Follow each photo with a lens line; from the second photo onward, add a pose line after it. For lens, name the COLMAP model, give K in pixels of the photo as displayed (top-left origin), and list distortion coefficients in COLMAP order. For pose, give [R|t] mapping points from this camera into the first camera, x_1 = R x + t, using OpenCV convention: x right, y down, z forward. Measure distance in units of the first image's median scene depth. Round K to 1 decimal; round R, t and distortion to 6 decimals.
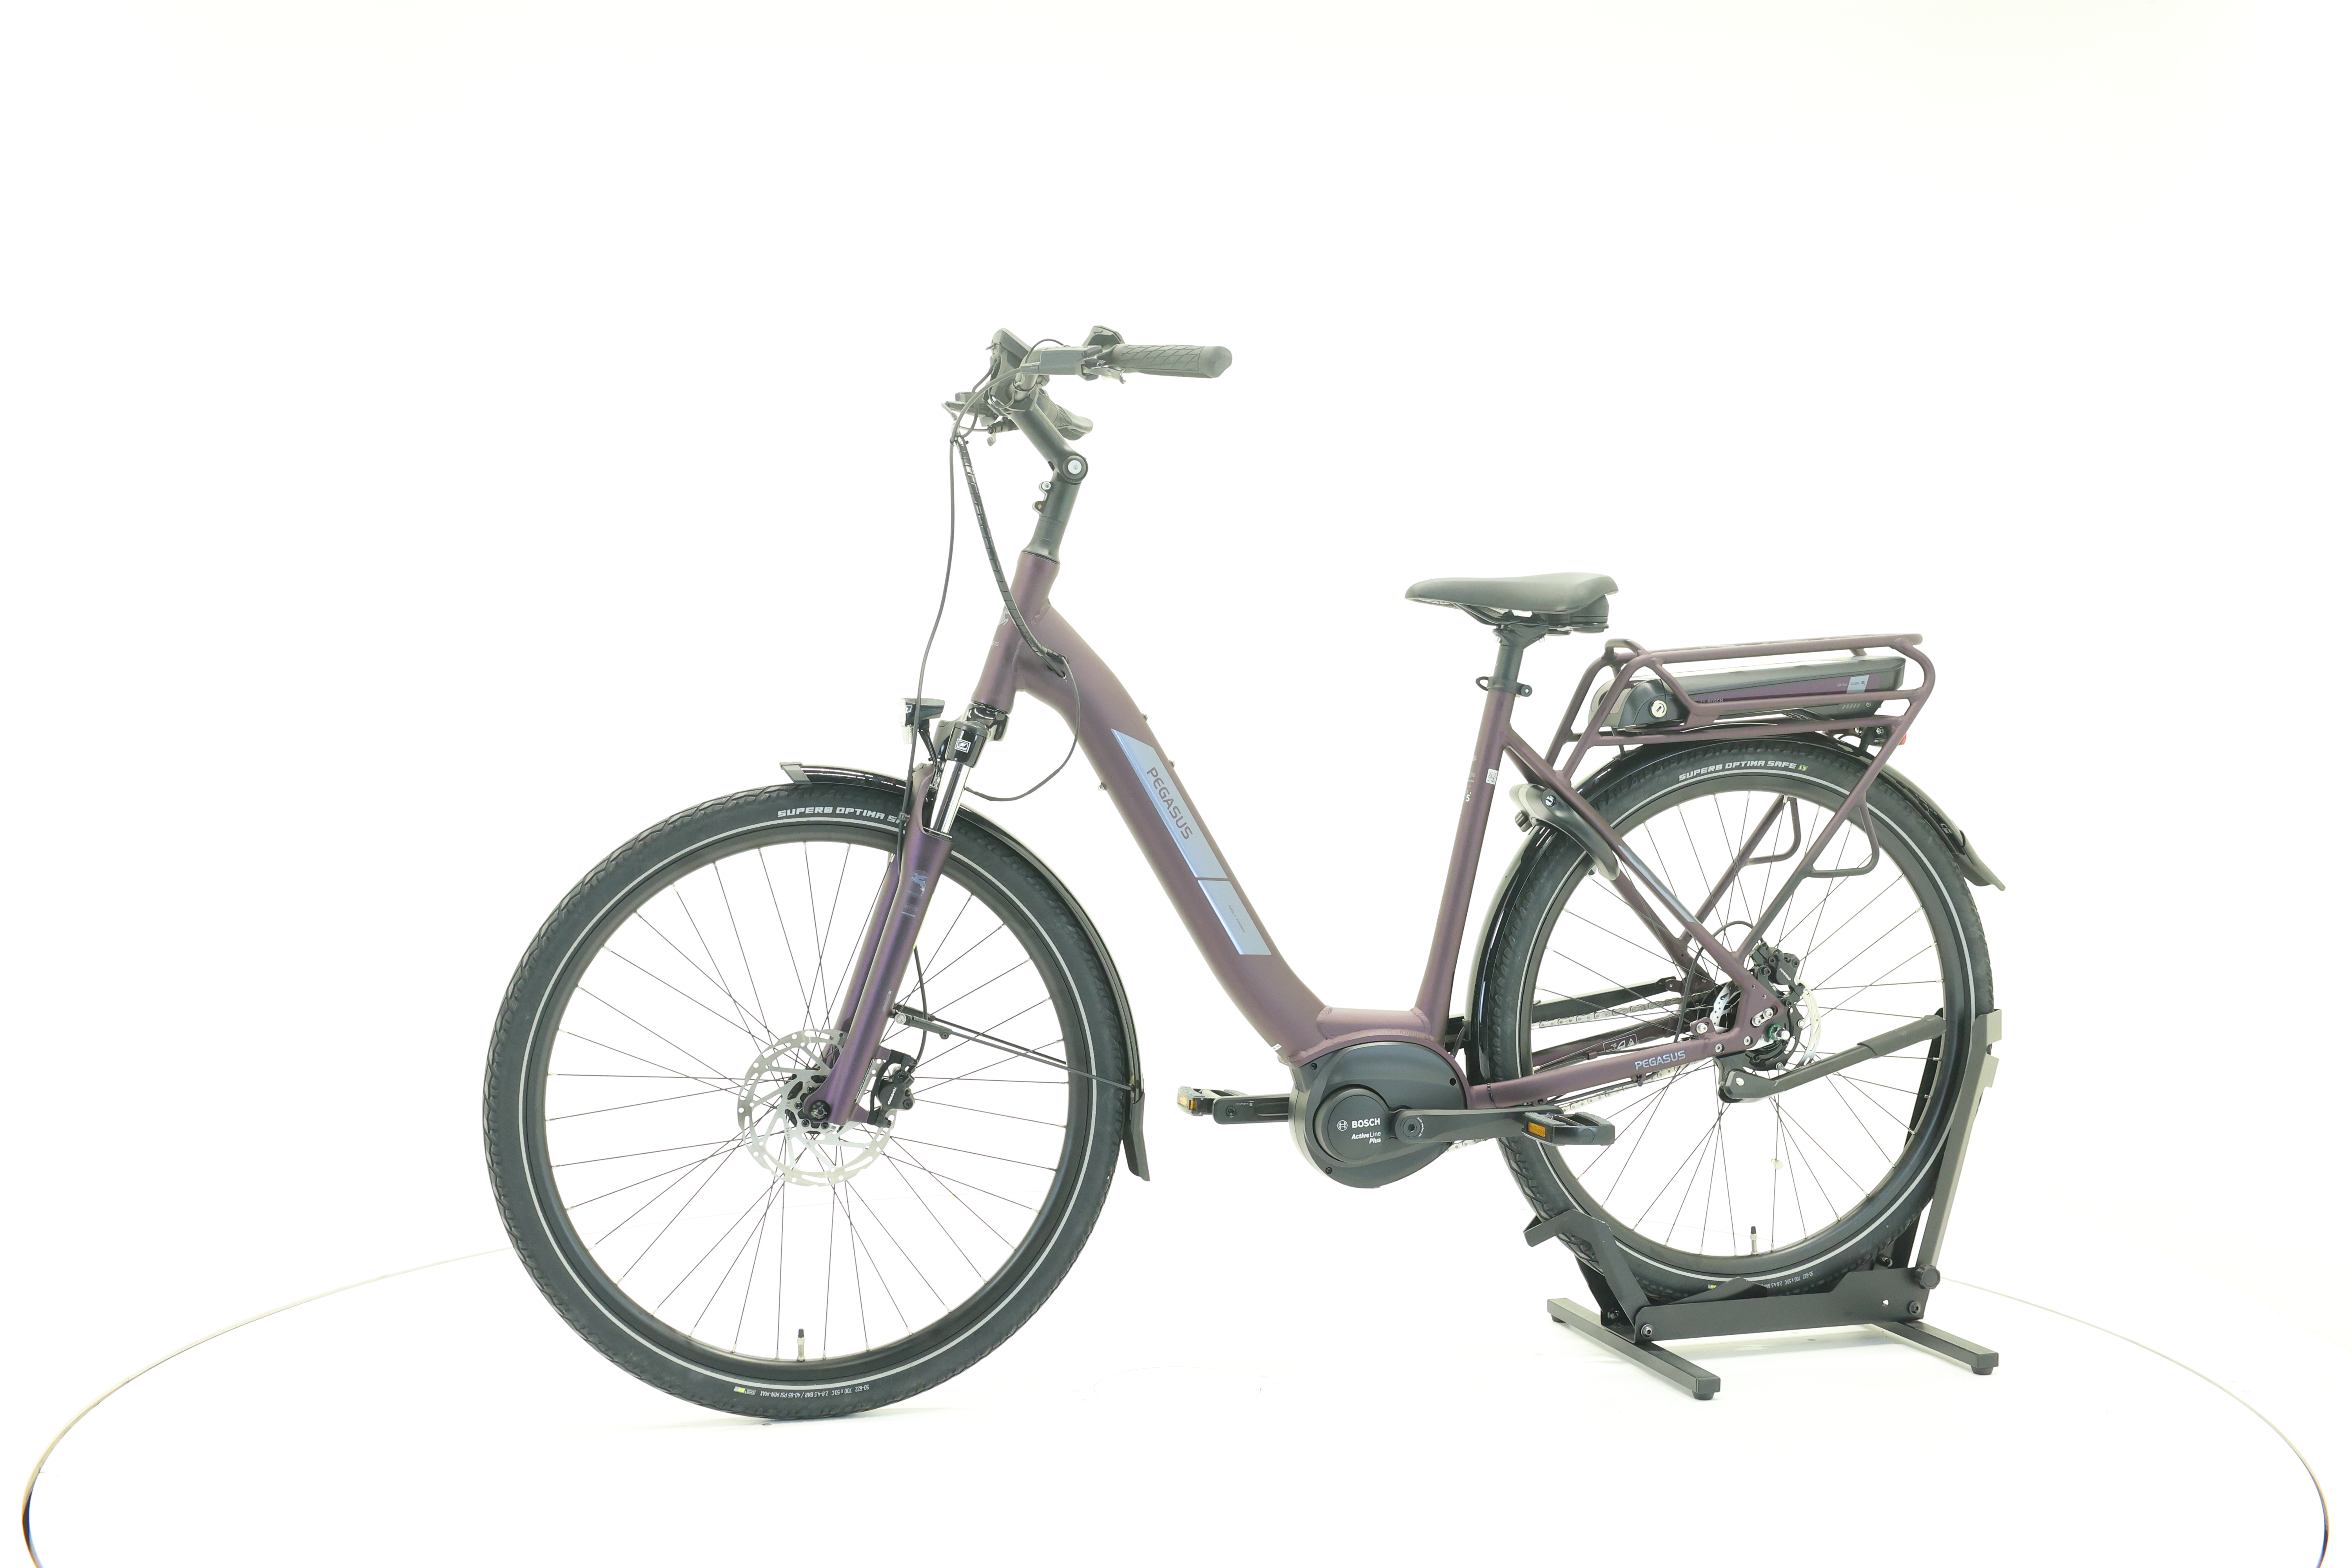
lens RADIAL K [[2481.7, 0, 1168.5], [0, 2481.7, 780.9], [0, 0, 1]] dist [0.003557, 0.000000]
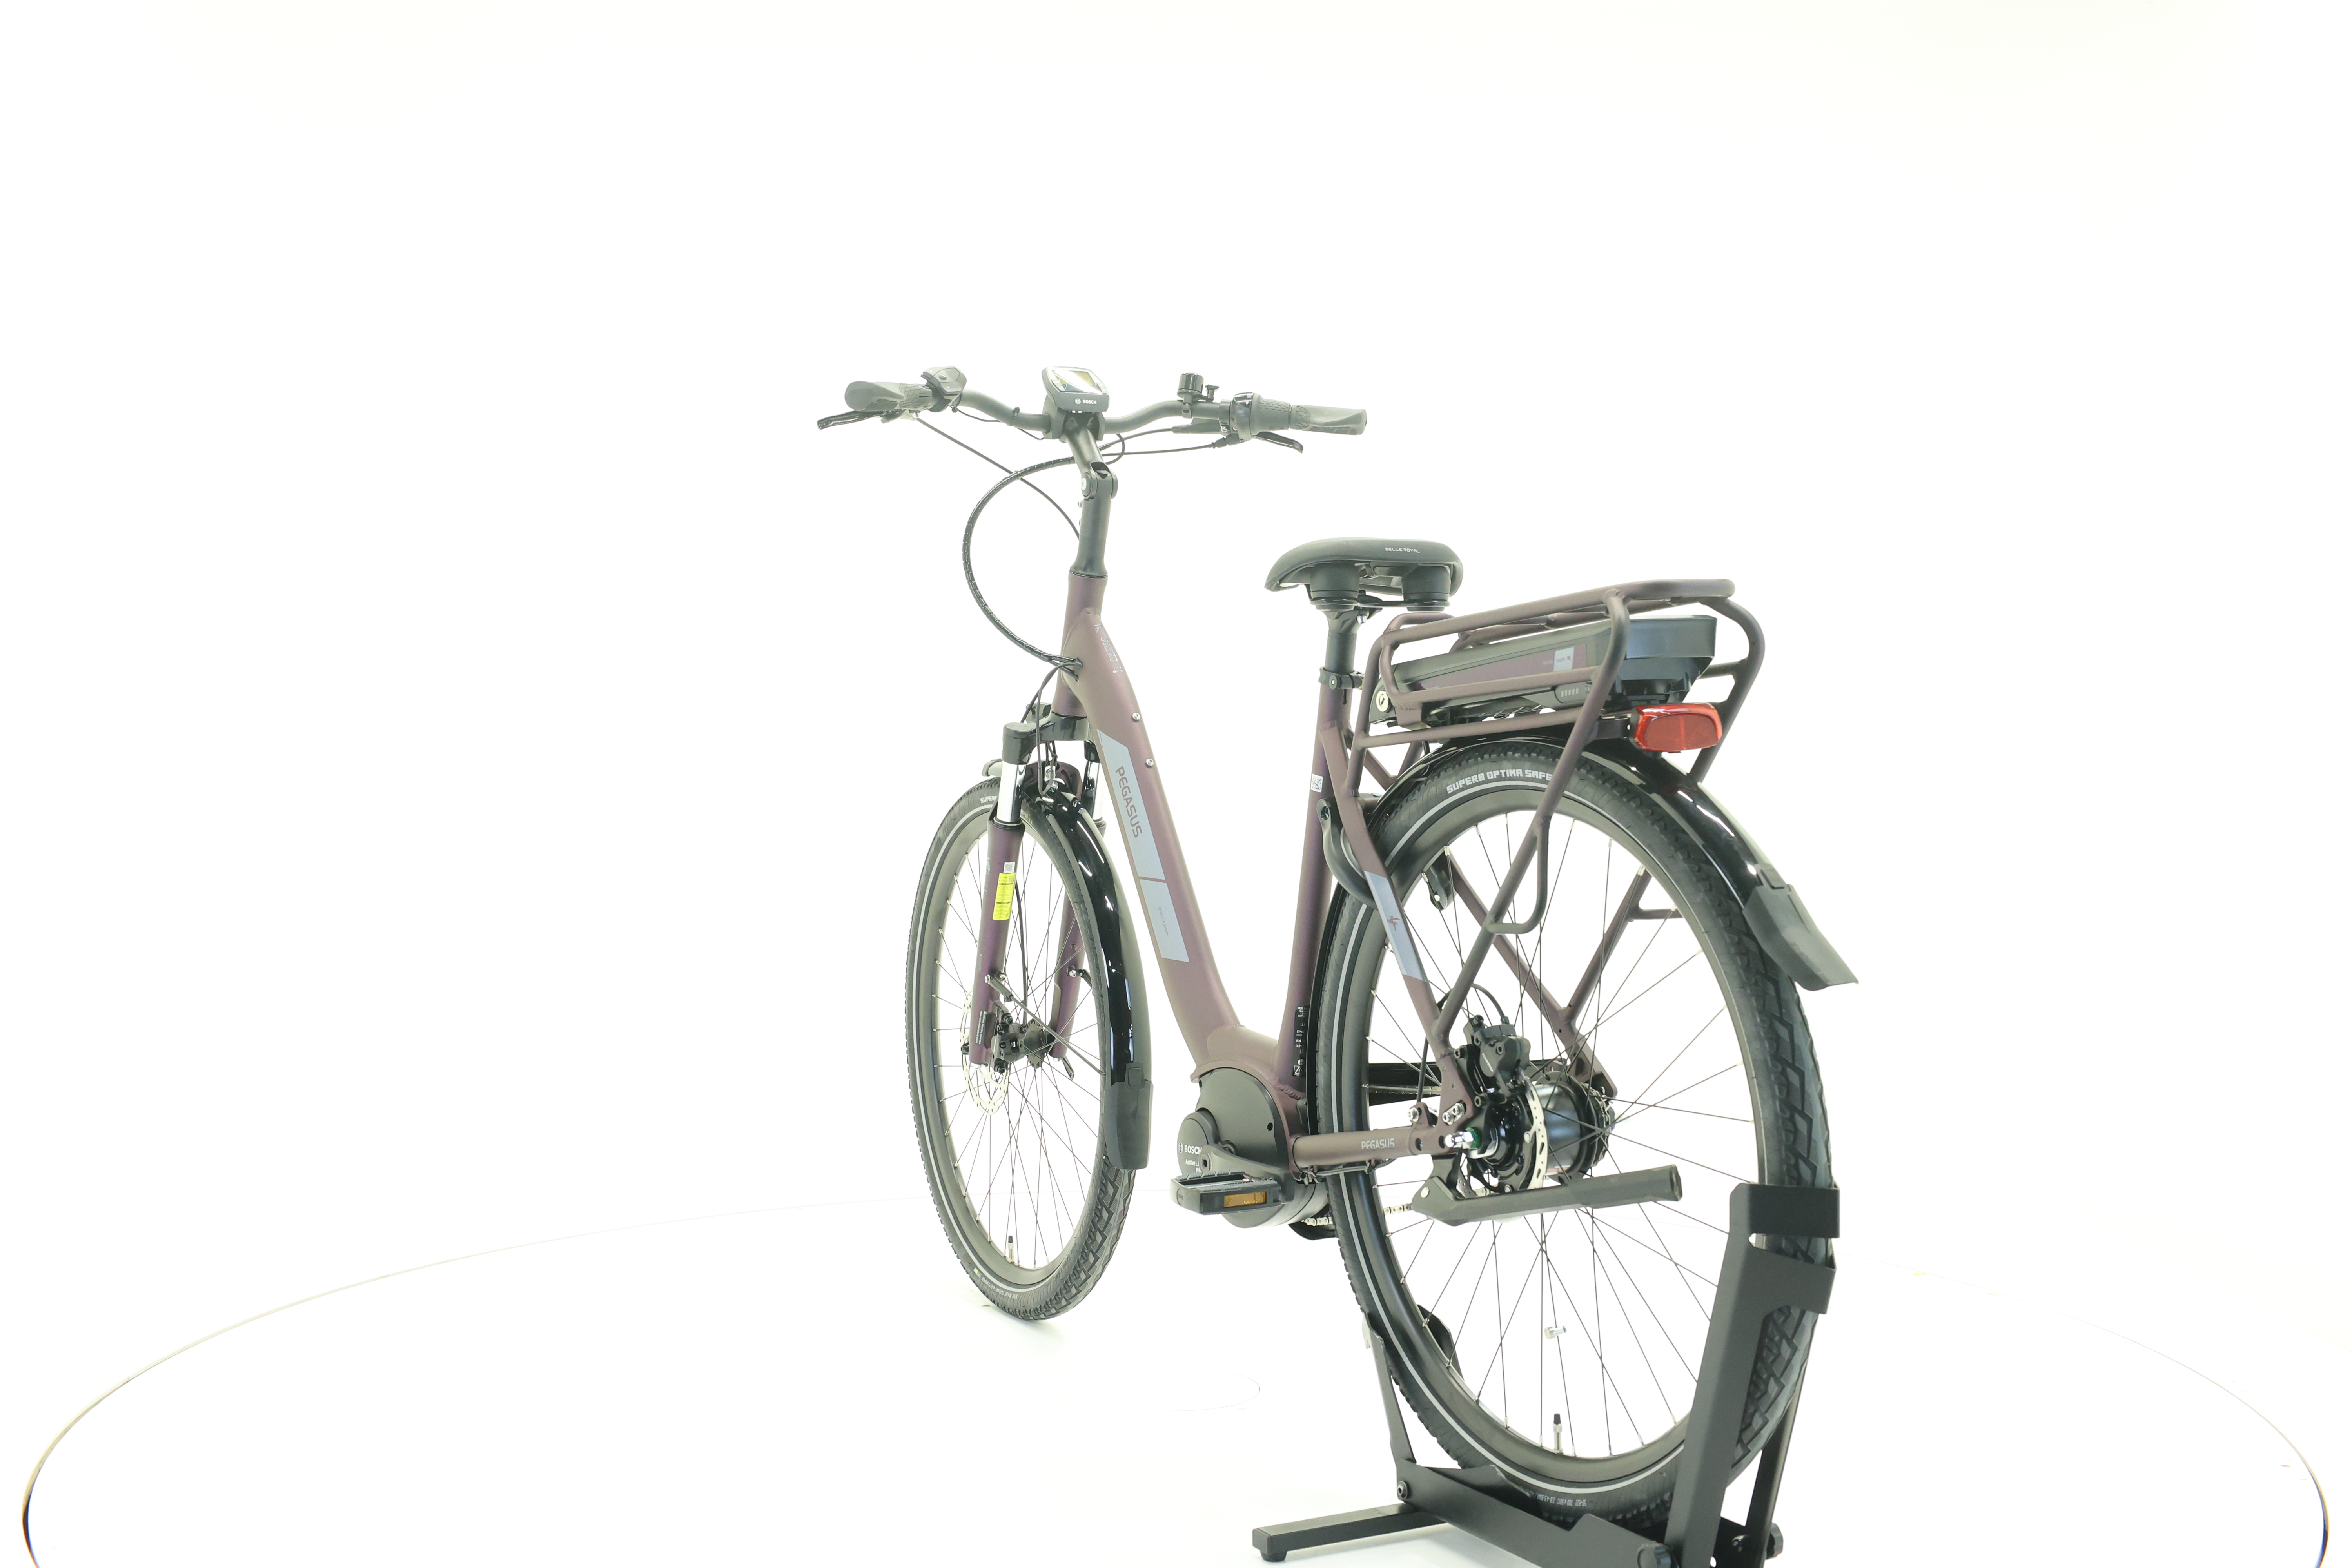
lens RADIAL K [[2481.7, 0, 1180.5], [0, 2481.7, 787.8], [0, 0, 1]] dist [0.003557, 0.000000]
pose [[0.211041, 0.018813, -0.977296, 0.977325], [-0.019926, 0.999690, 0.014941, -0.012196], [0.977274, 0.016320, 0.211350, 0.786567]]
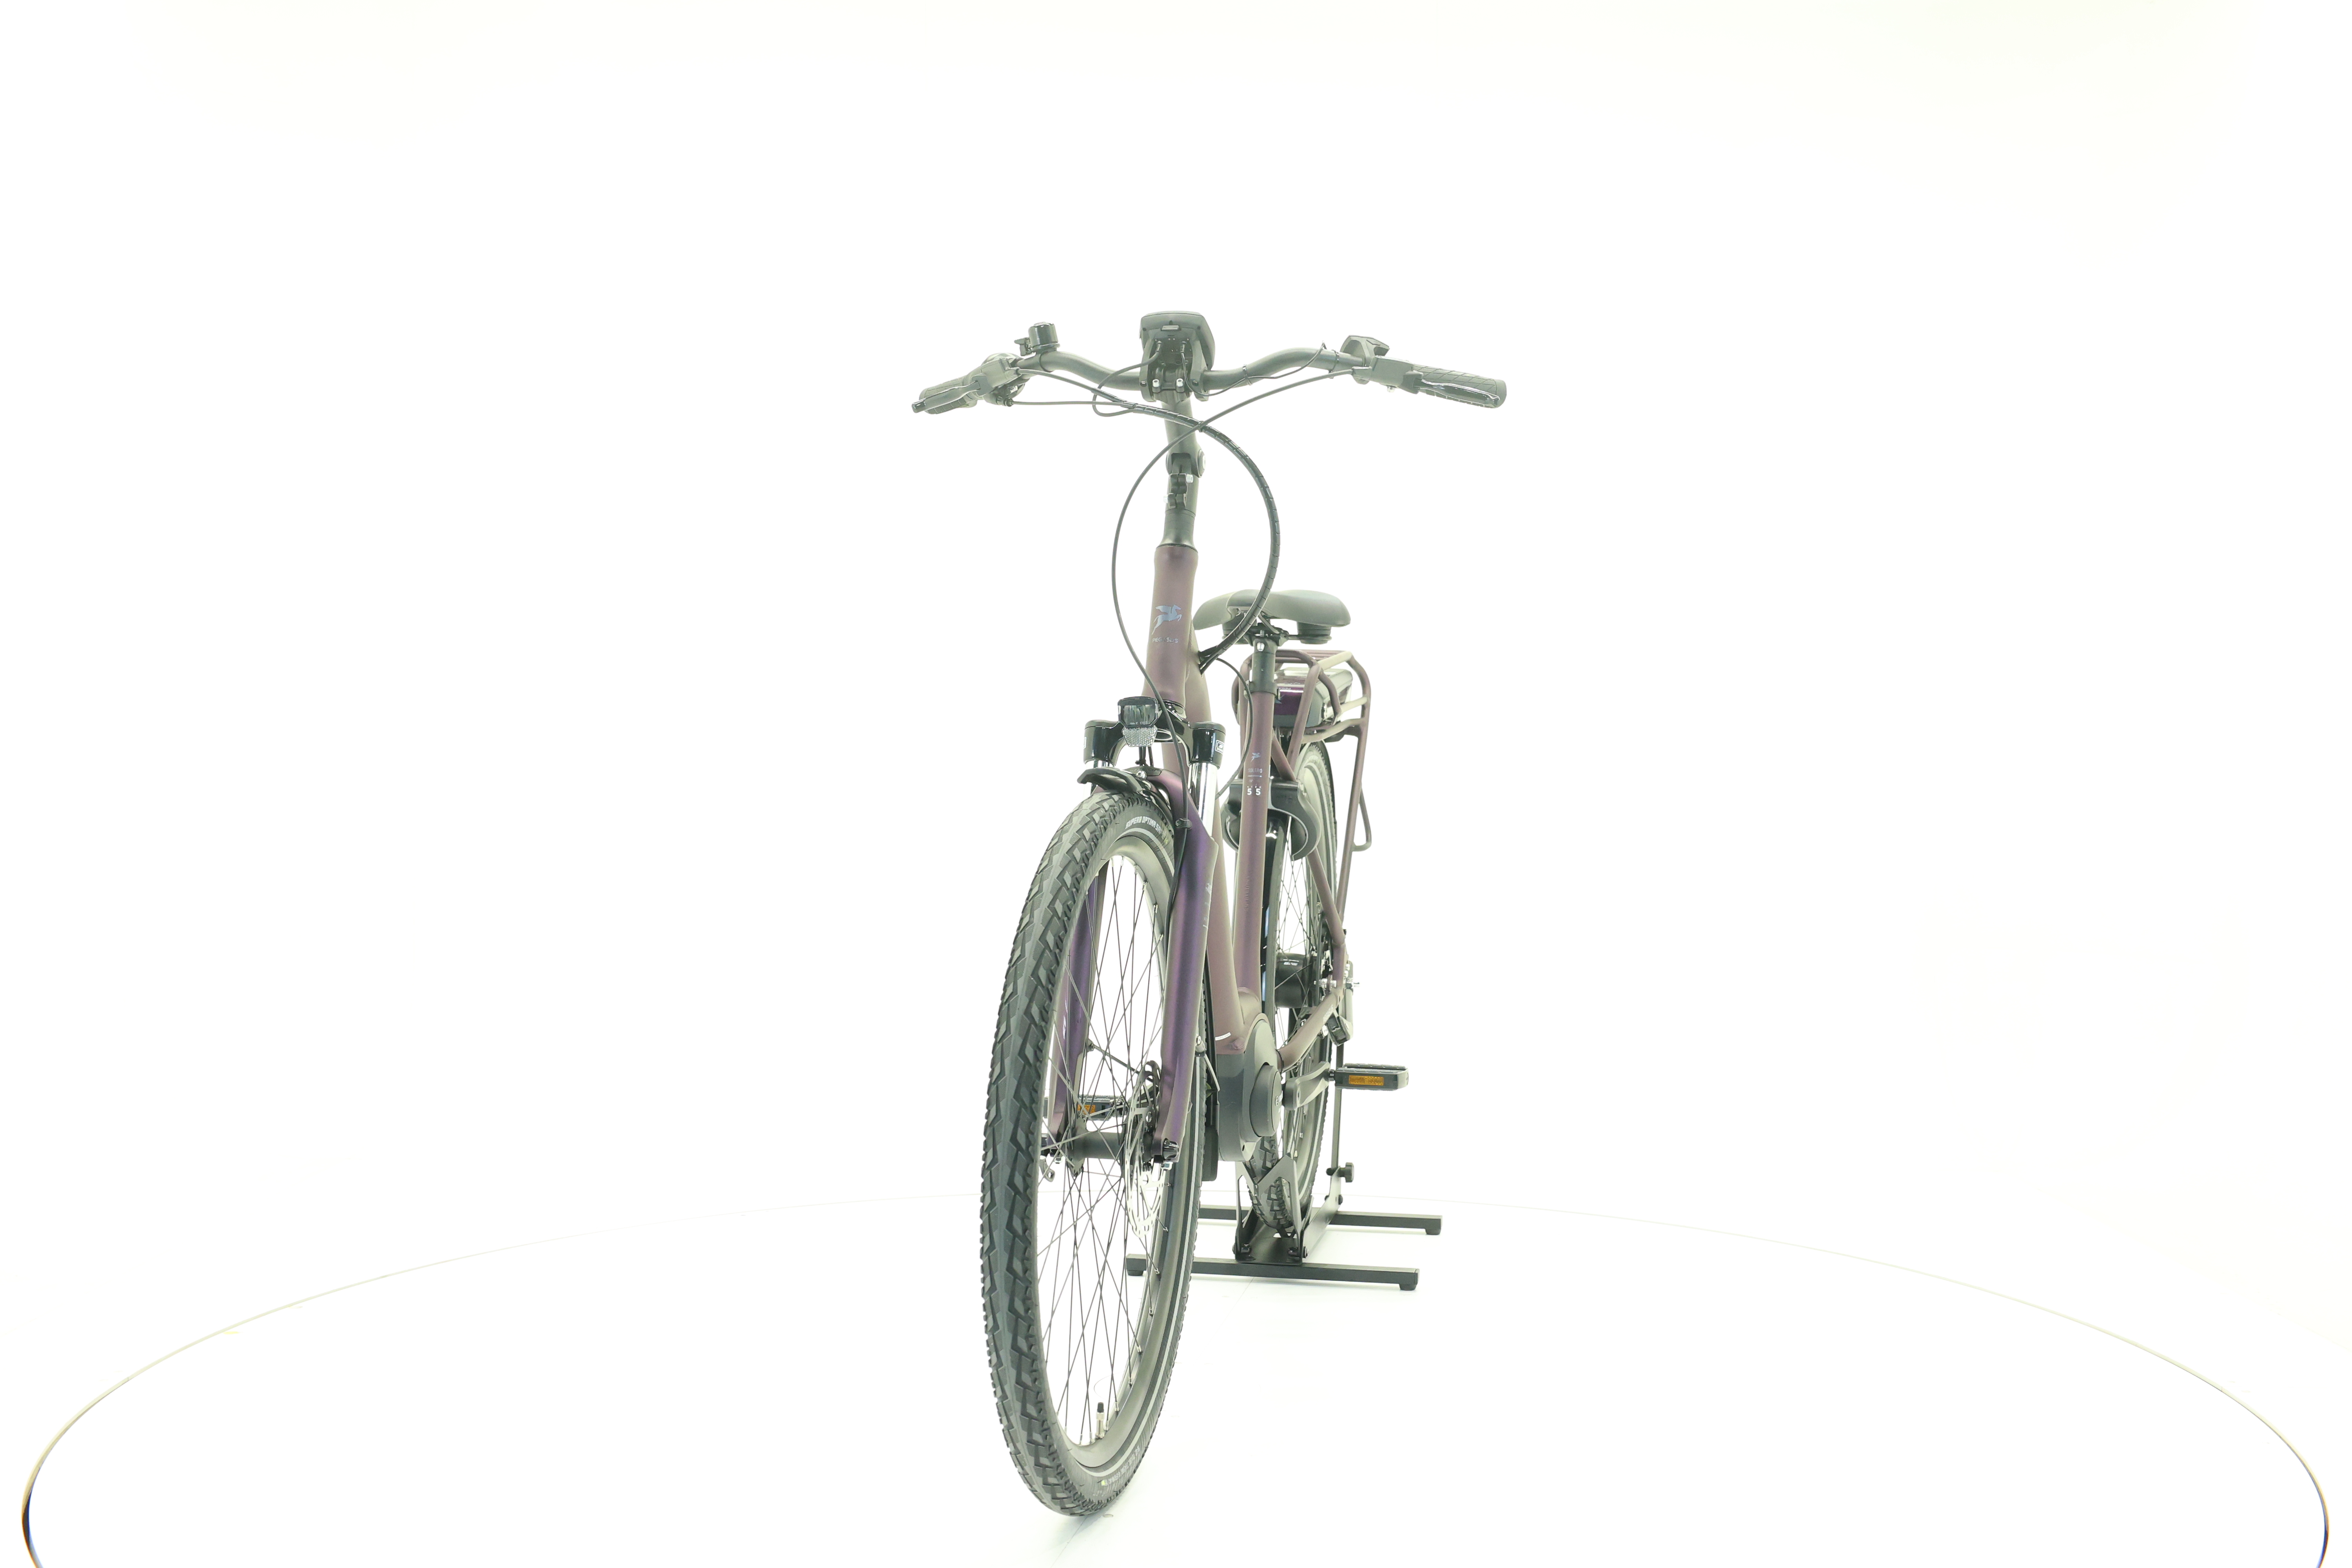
lens RADIAL K [[2481.7, 0, 1178.4], [0, 2481.7, 785.1], [0, 0, 1]] dist [0.003557, 0.000000]
pose [[0.465922, -0.020650, 0.884585, -0.876743], [0.015578, 0.999764, 0.015134, -0.013426], [-0.884689, 0.006729, 0.466134, 0.532529]]
